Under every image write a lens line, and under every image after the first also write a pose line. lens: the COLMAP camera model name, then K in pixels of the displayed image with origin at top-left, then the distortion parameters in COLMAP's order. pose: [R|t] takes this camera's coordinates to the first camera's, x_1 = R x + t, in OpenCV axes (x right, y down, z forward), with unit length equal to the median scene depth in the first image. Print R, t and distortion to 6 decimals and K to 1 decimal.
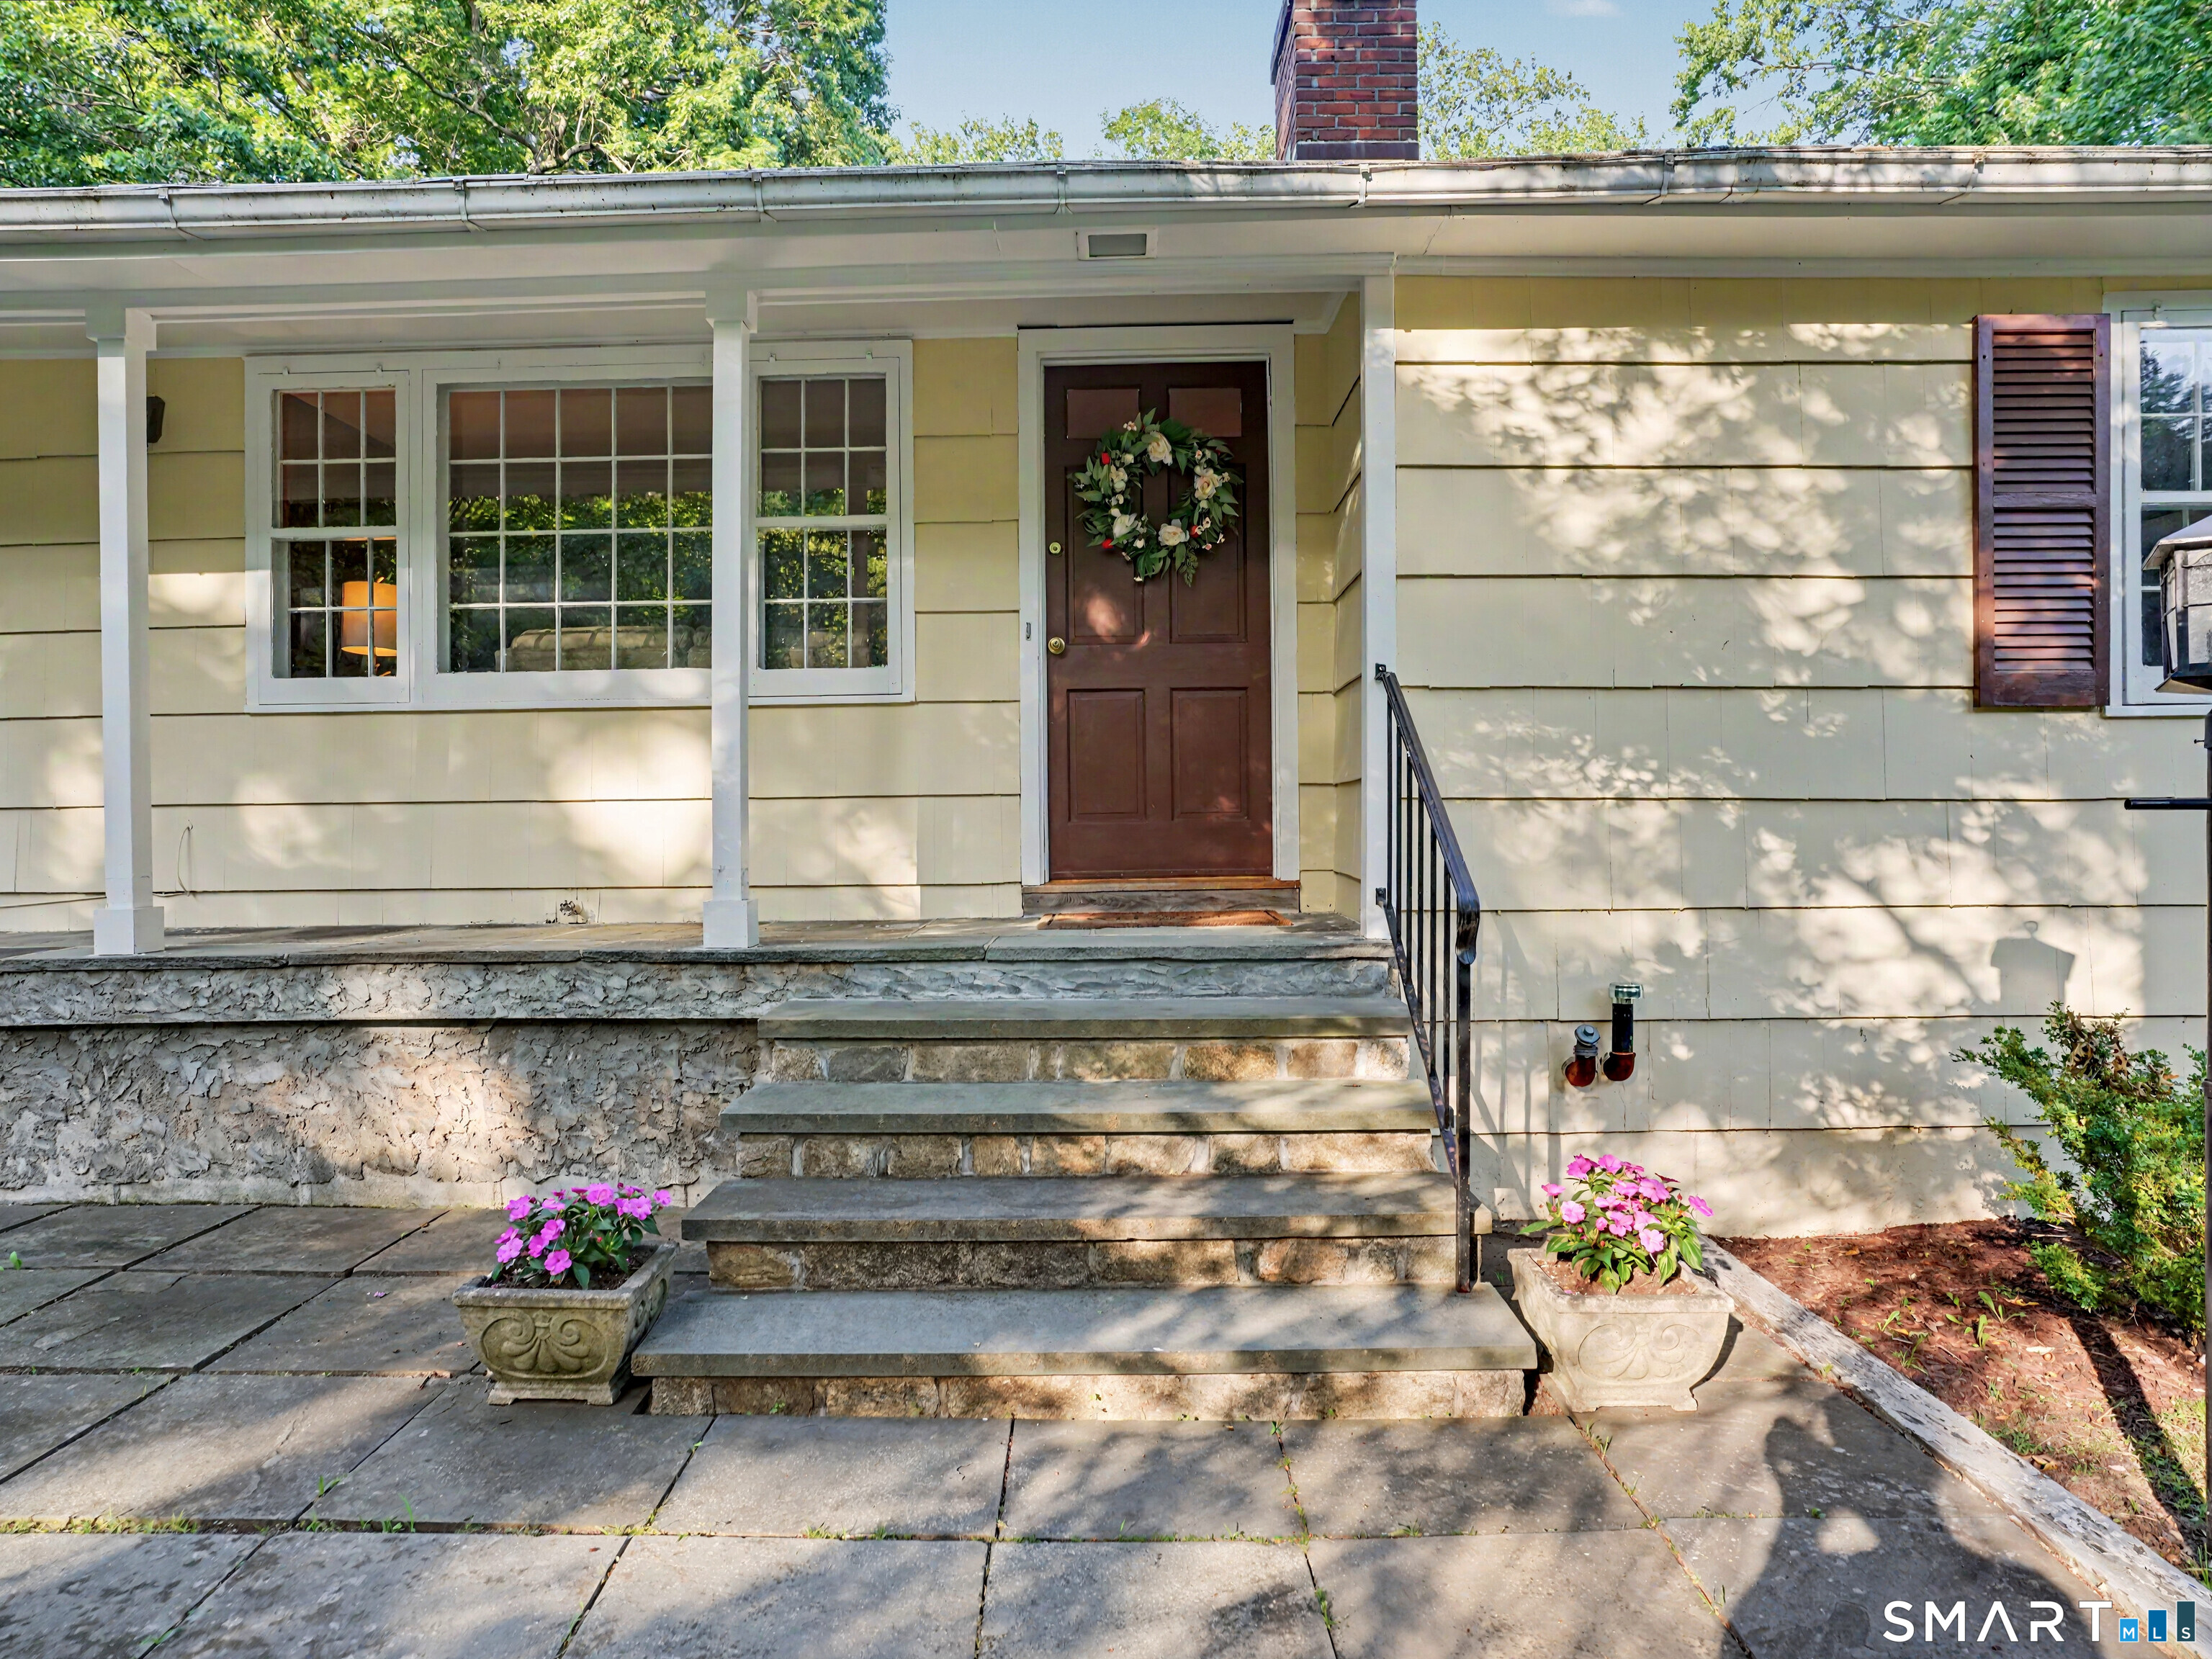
lens RADIAL K [[1396.6, 0, 1106.0], [0, 1396.6, 829.5], [0, 0, 1]] dist [-0.007255, -0.001081]
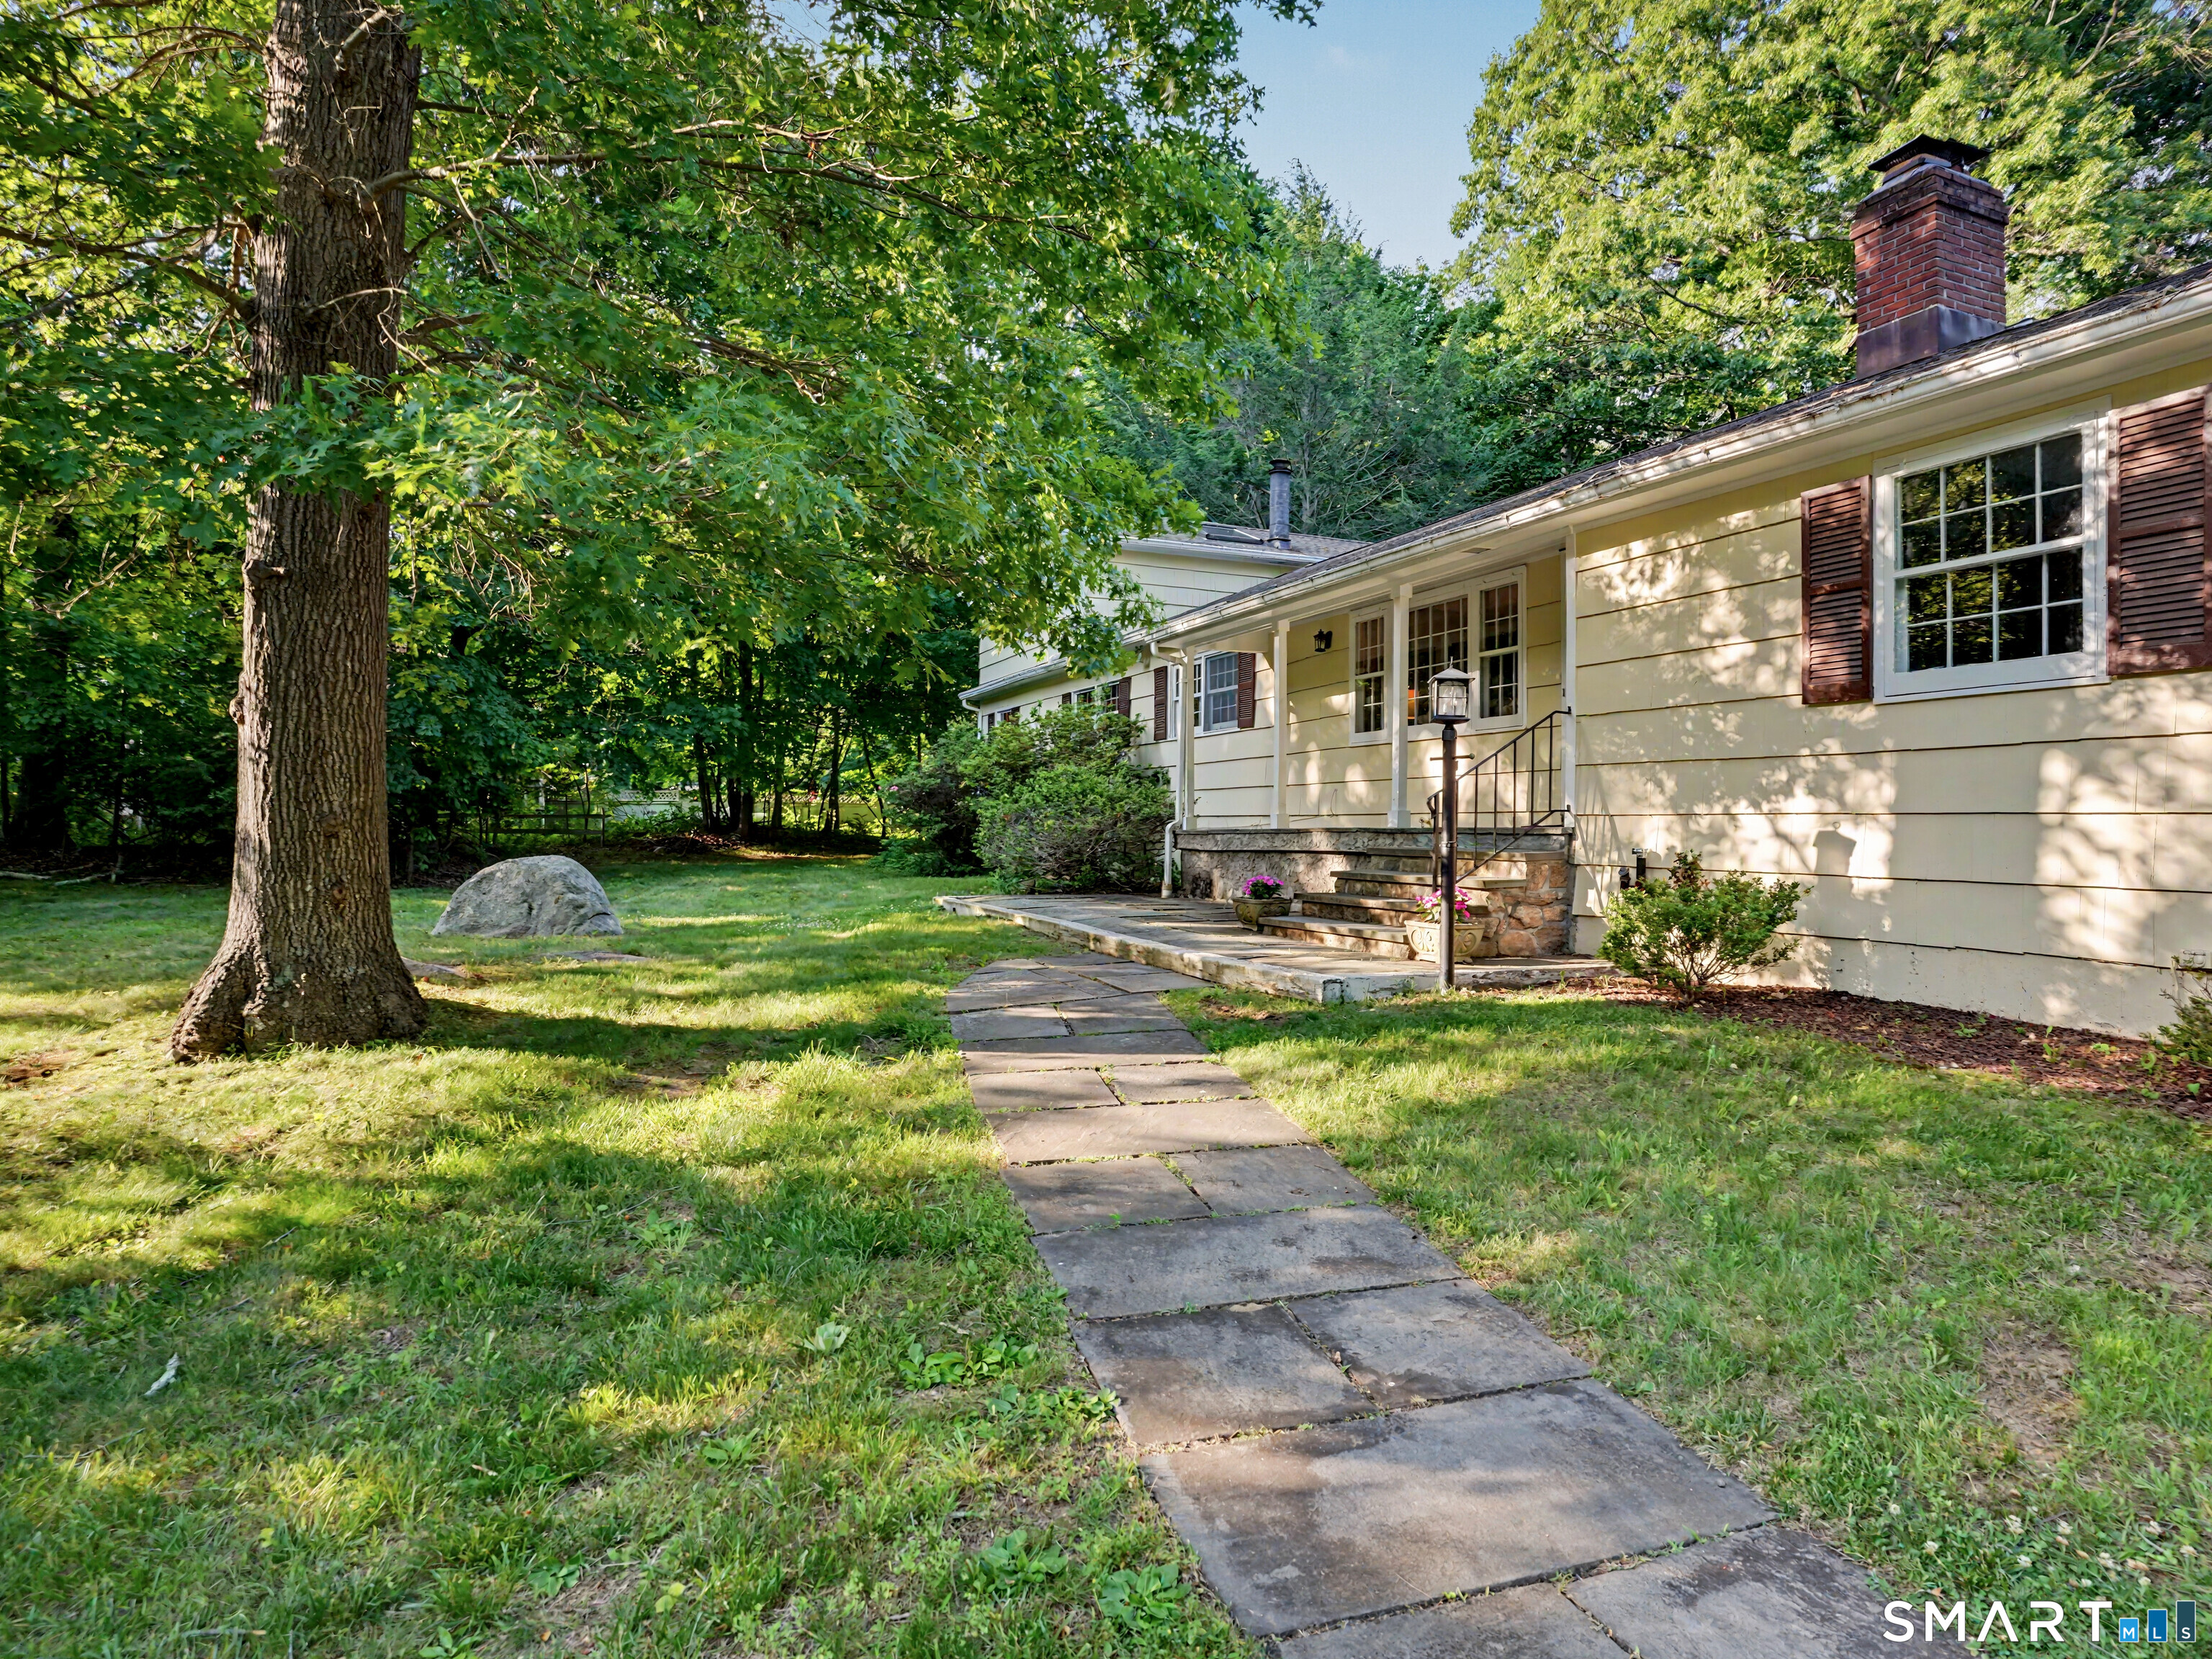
lens RADIAL K [[1396.6, 0, 1106.0], [0, 1396.6, 829.5], [0, 0, 1]] dist [-0.007255, -0.001081]
pose [[0.385319, 0.011211, -0.922715, 1.963403], [0.001972, 0.999914, 0.012972, 0.051157], [0.922781, -0.006818, 0.385264, -0.561278]]
